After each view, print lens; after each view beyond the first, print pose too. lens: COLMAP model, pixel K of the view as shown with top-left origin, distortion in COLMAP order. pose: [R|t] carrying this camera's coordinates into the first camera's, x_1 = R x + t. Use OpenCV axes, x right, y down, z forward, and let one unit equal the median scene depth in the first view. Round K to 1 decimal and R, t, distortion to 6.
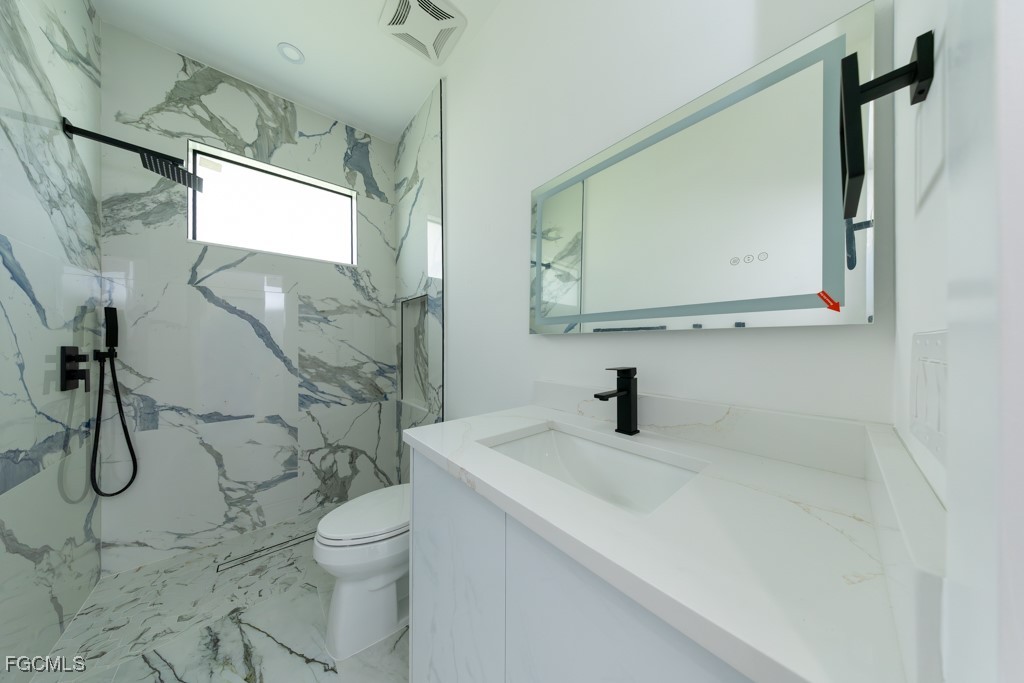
lens RADIAL K [[294.7, 0, 514.0], [0, 294.7, 343.8], [0, 0, 1]] dist [0.004446, -0.000797]
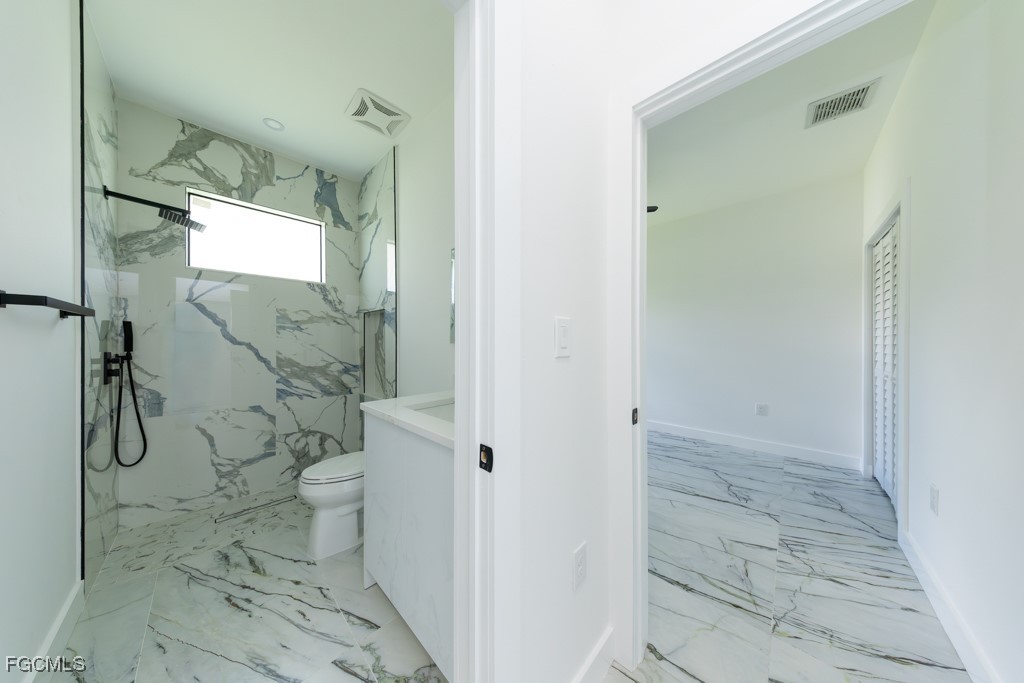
lens RADIAL K [[294.7, 0, 511.0], [0, 294.7, 343.3], [0, 0, 1]] dist [0.004446, -0.000797]
pose [[0.996381, -0.000633, 0.085002, 0.150365], [0.000700, 0.999999, -0.000757, -0.018705], [-0.085002, 0.000814, 0.996380, -0.330583]]
